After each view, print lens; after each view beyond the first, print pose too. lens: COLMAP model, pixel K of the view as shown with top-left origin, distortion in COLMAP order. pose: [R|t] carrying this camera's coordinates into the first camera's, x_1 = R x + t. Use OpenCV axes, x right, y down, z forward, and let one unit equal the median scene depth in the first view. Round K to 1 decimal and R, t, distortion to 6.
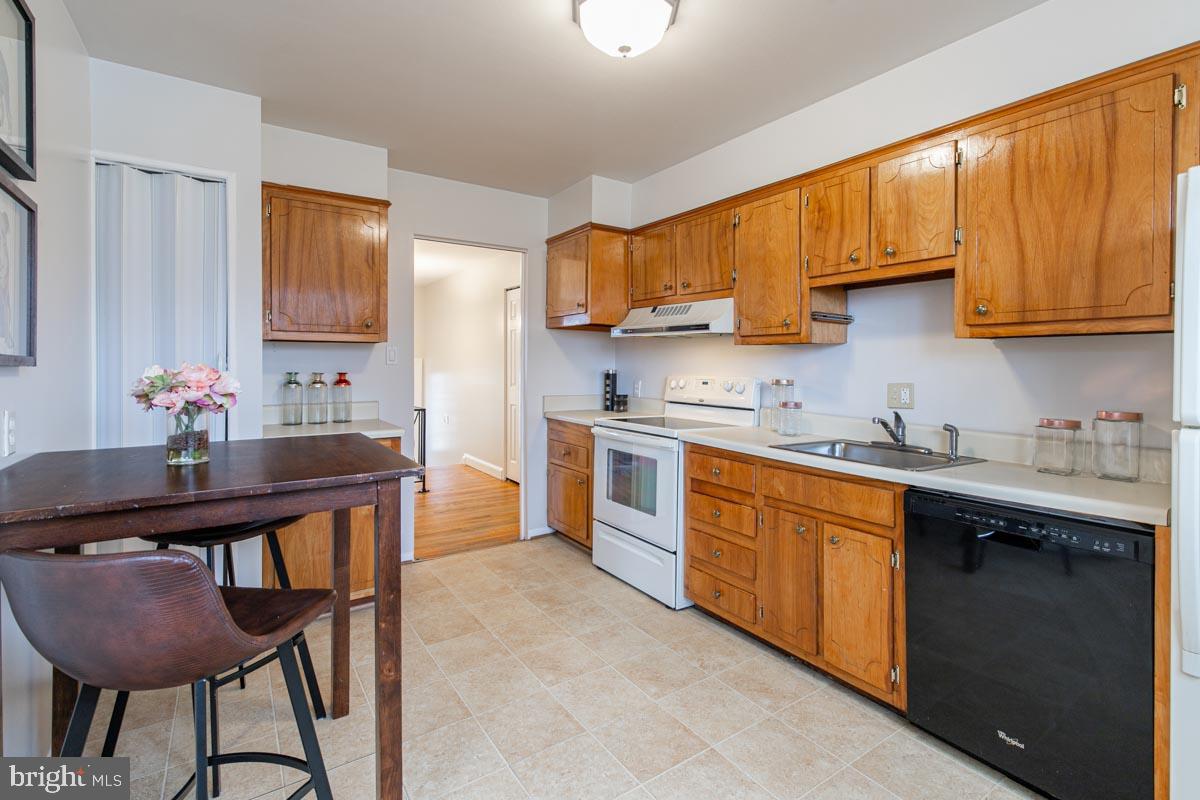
lens RADIAL K [[558.6, 0, 602.9], [0, 558.6, 372.3], [0, 0, 1]] dist [0.001386, -0.000783]
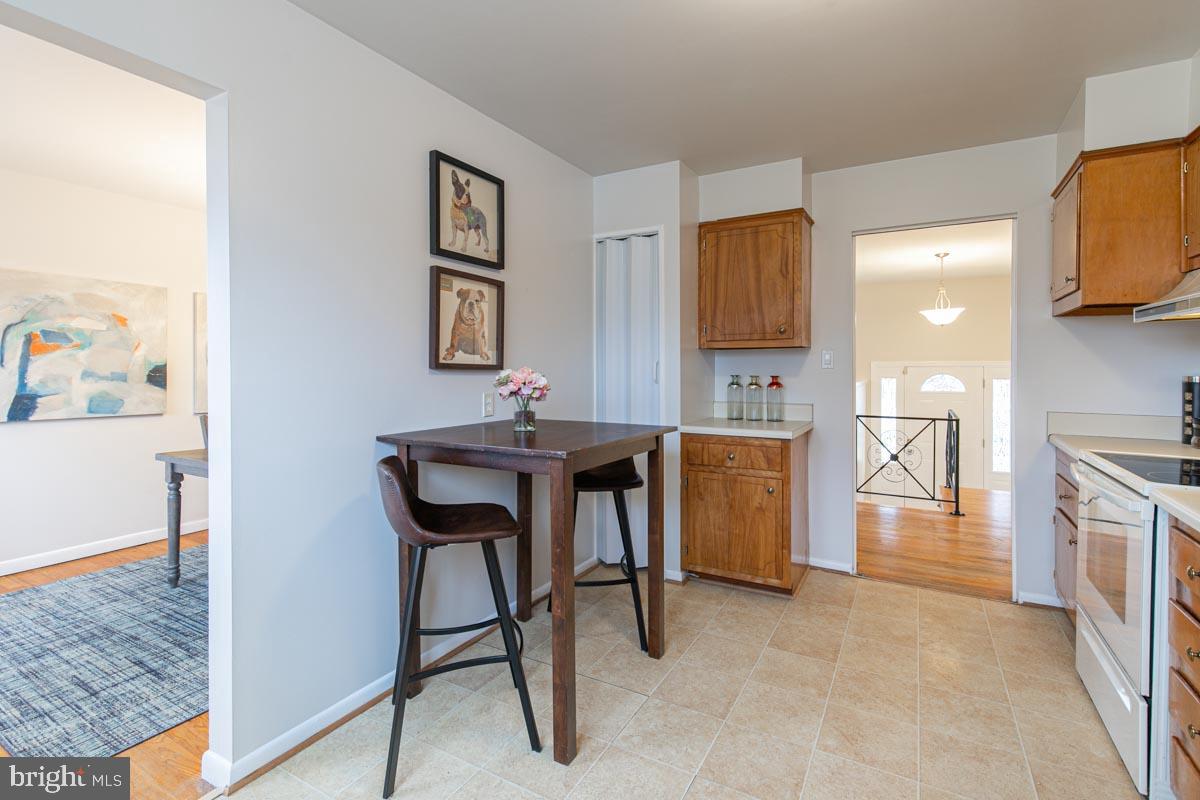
lens RADIAL K [[546.6, 0, 613.1], [0, 546.6, 373.9], [0, 0, 1]] dist [0.002279, -0.000111]
pose [[0.447280, 0.006011, -0.894374, 0.361080], [-0.010054, 0.999948, 0.001692, -0.002053], [0.894338, 0.008235, 0.447317, 0.249802]]
